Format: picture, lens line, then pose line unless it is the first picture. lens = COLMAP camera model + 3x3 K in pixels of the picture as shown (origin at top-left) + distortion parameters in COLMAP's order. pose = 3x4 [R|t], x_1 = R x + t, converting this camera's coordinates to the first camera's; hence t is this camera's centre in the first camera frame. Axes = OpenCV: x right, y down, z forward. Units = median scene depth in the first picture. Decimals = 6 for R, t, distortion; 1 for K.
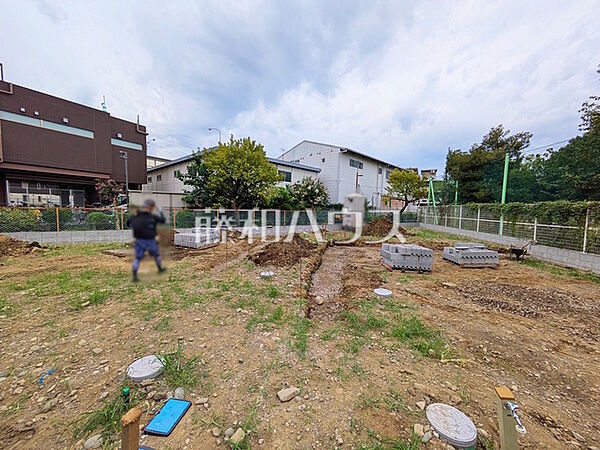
lens RADIAL K [[237.6, 0, 300.8], [0, 237.6, 209.6], [0, 0, 1]] dist [0.001893, -0.000080]
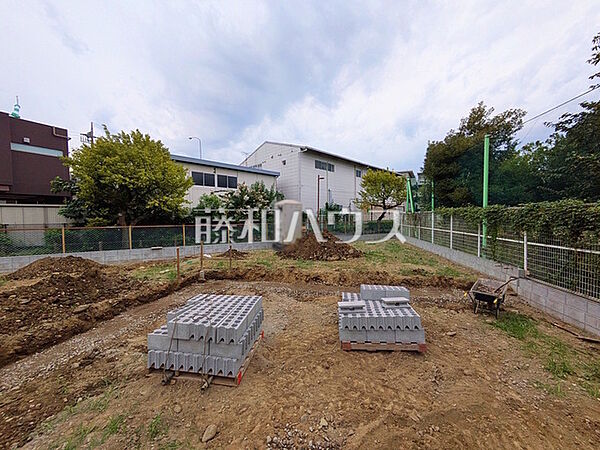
lens RADIAL K [[239.0, 0, 301.1], [0, 239.0, 200.7], [0, 0, 1]] dist [-0.001541, -0.000011]
pose [[0.999166, -0.030165, -0.027533, 0.224232], [0.027904, 0.996474, -0.079121, -0.002623], [0.029822, 0.078287, 0.996485, 0.204022]]
